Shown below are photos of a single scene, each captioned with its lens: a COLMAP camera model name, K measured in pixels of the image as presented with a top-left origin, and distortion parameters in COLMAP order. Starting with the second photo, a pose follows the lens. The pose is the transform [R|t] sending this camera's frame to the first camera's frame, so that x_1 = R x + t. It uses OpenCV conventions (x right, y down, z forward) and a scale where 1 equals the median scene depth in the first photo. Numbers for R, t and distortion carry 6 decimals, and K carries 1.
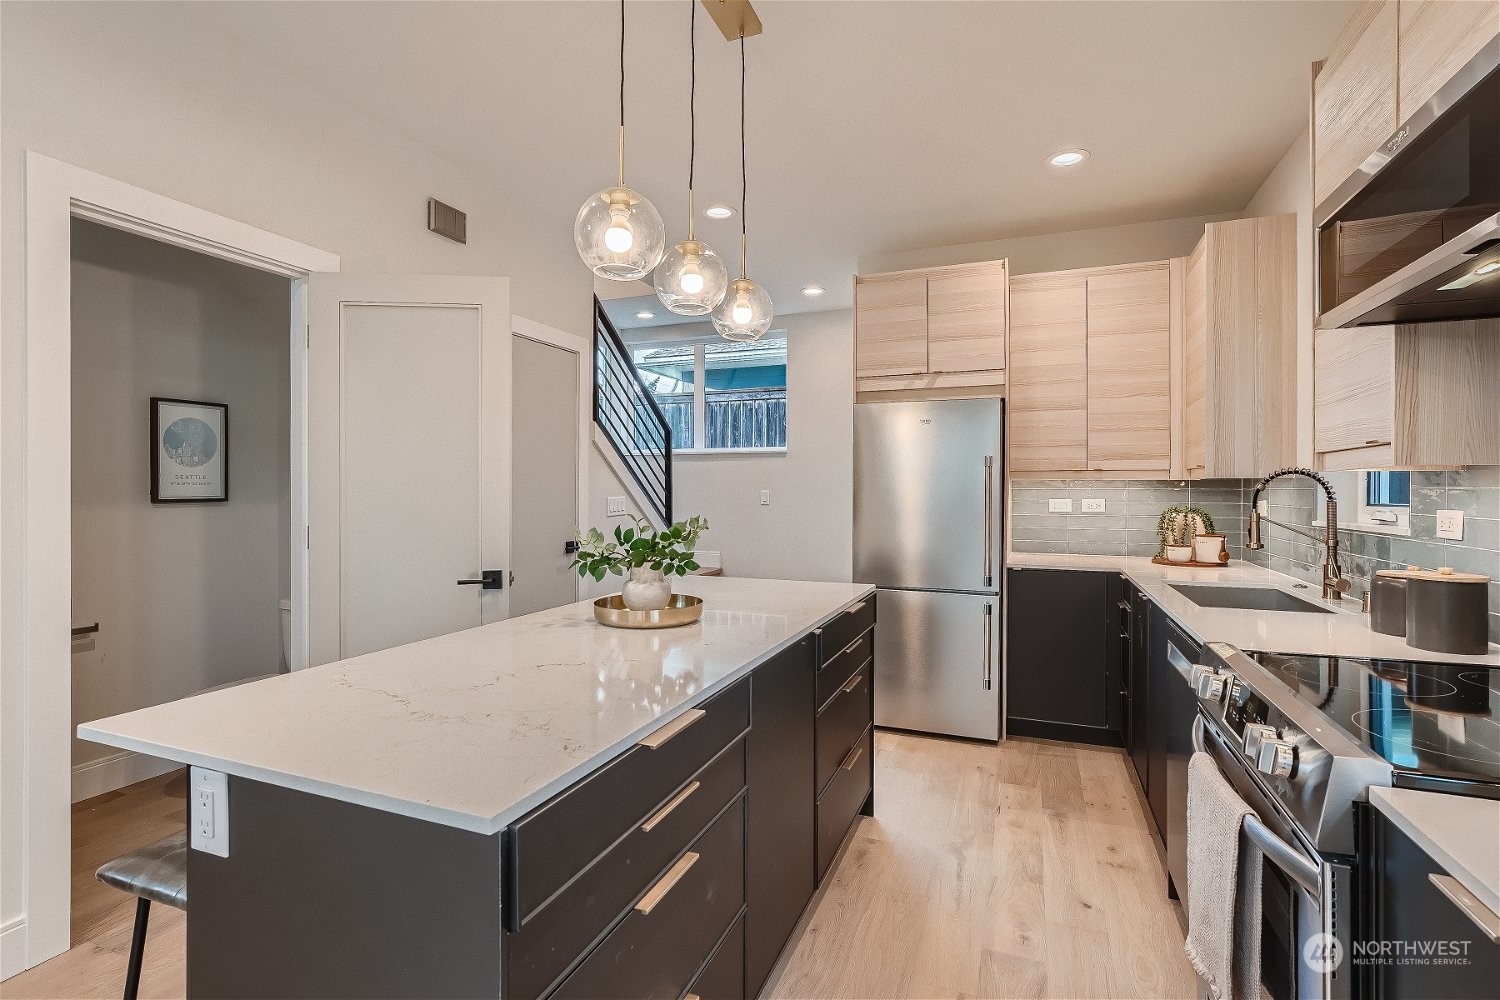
lens RADIAL K [[715.1, 0, 731.0], [0, 715.1, 490.3], [0, 0, 1]] dist [-0.006378, 0.002376]
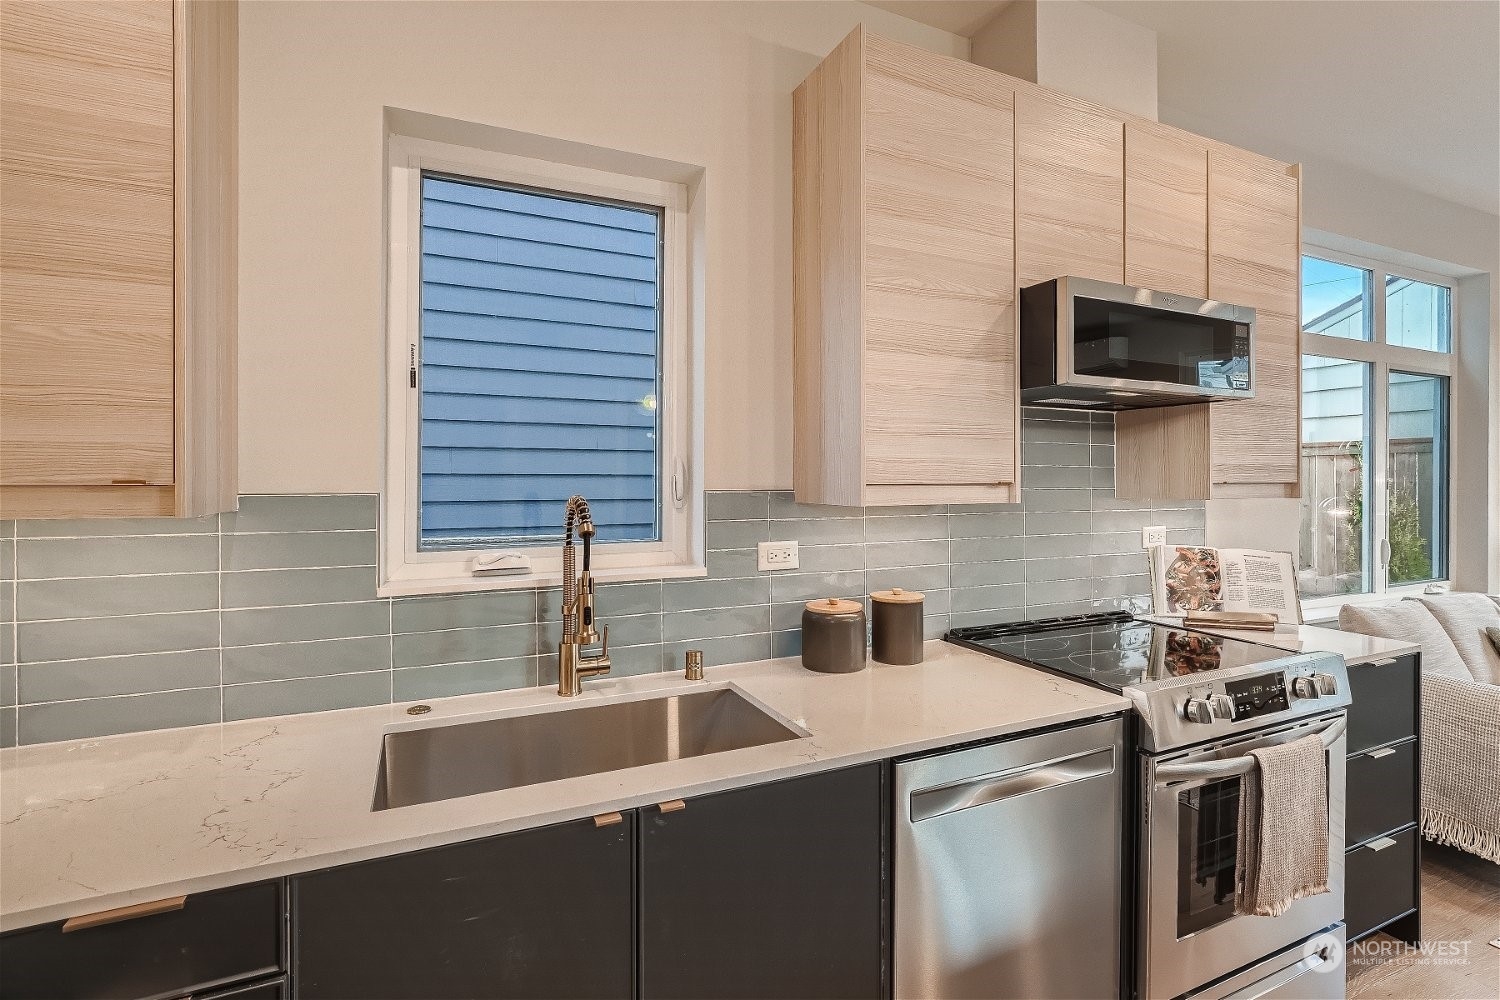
lens RADIAL K [[715.1, 0, 736.6], [0, 715.1, 477.9], [0, 0, 1]] dist [-0.006378, 0.002376]
pose [[-0.735249, -0.005044, 0.677778, 0.189579], [-0.003281, 0.999987, 0.003883, -0.035327], [-0.677789, 0.000631, -0.735256, 0.941622]]
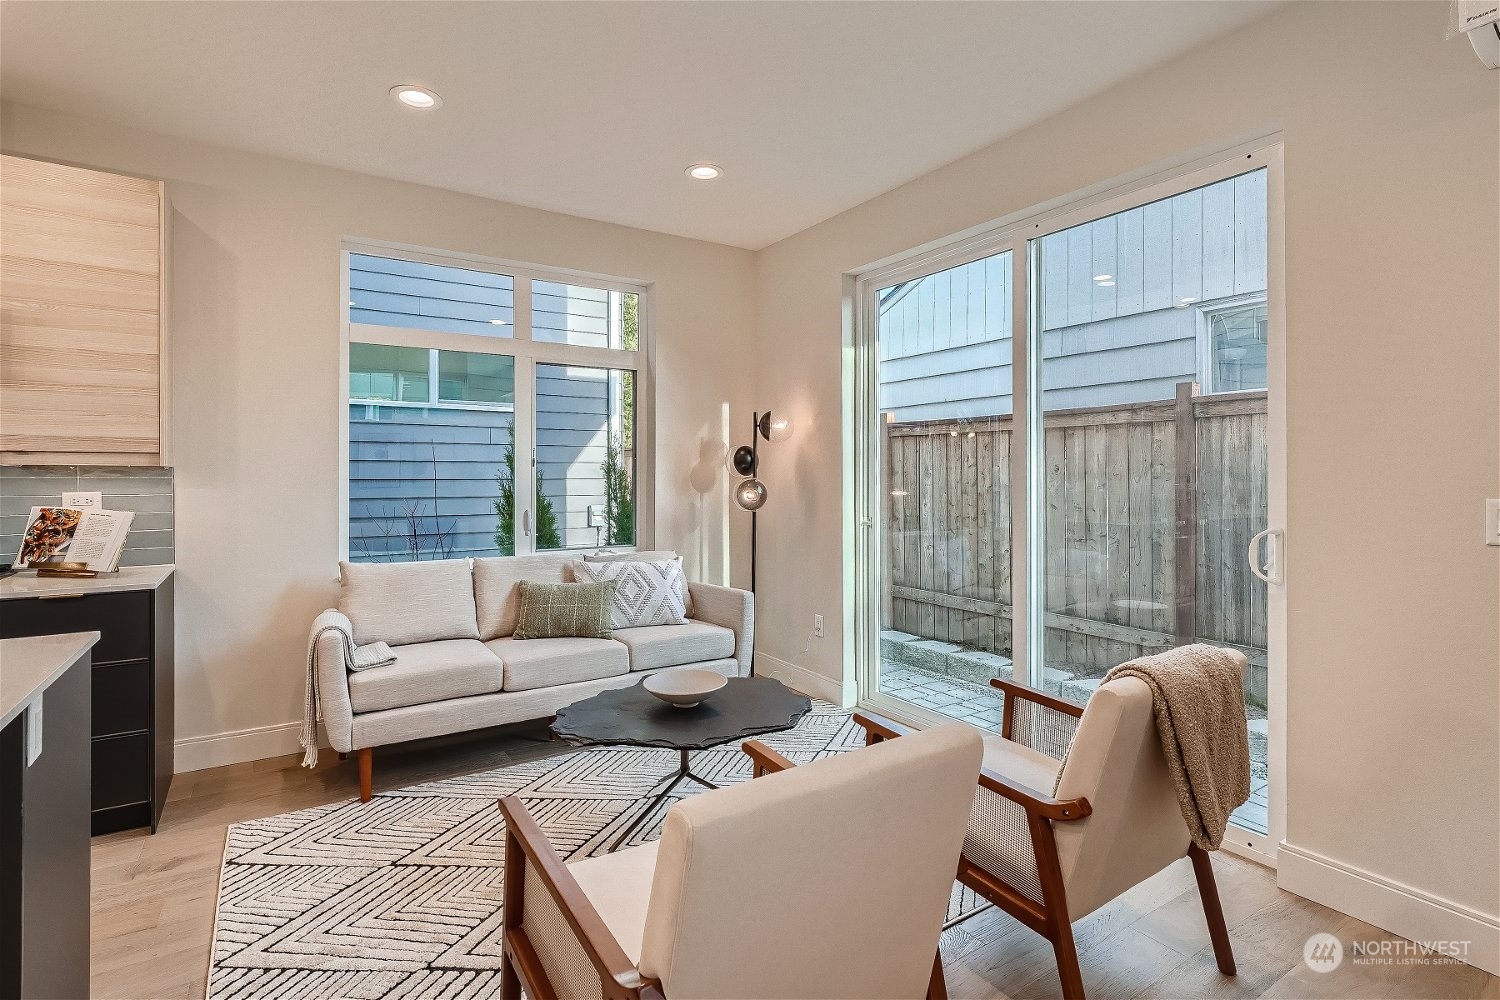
lens RADIAL K [[715.1, 0, 741.6], [0, 715.1, 485.9], [0, 0, 1]] dist [-0.006378, 0.002376]
pose [[-0.820706, -0.013290, 0.571197, -0.721420], [-0.004768, 0.999854, 0.016413, -0.009653], [-0.571331, 0.010747, -0.820649, 0.371604]]
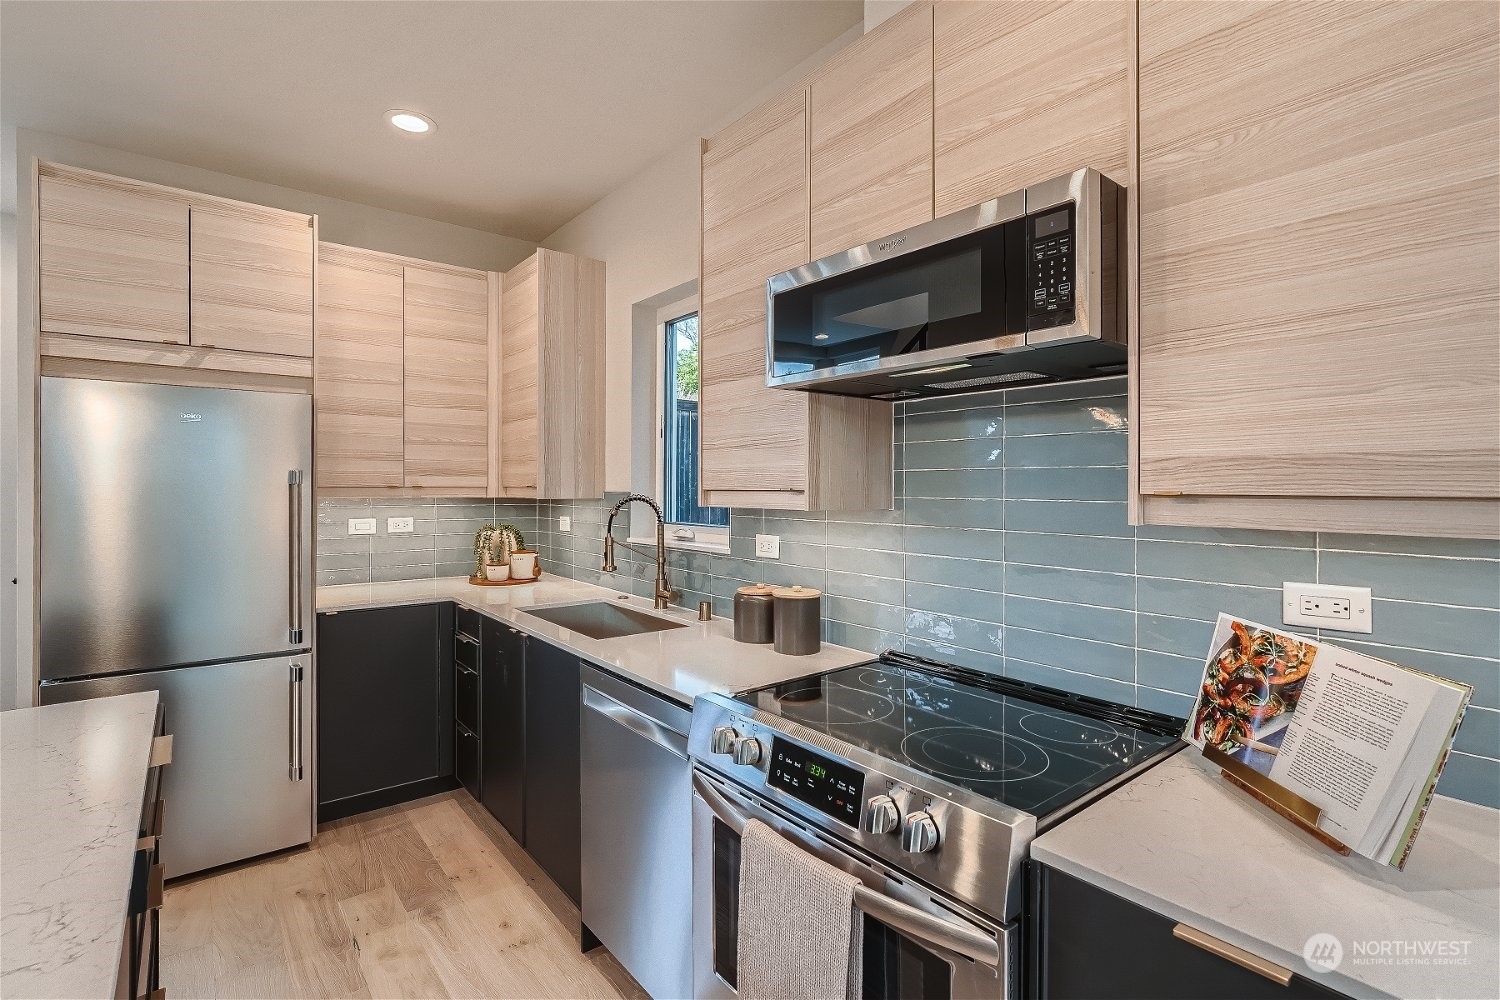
lens RADIAL K [[715.1, 0, 758.8], [0, 715.1, 487.4], [0, 0, 1]] dist [-0.006378, 0.002376]
pose [[0.477812, -0.004066, 0.878453, -0.067333], [-0.001009, 0.999986, 0.005177, -0.034468], [-0.878461, -0.003360, 0.477802, 0.209484]]
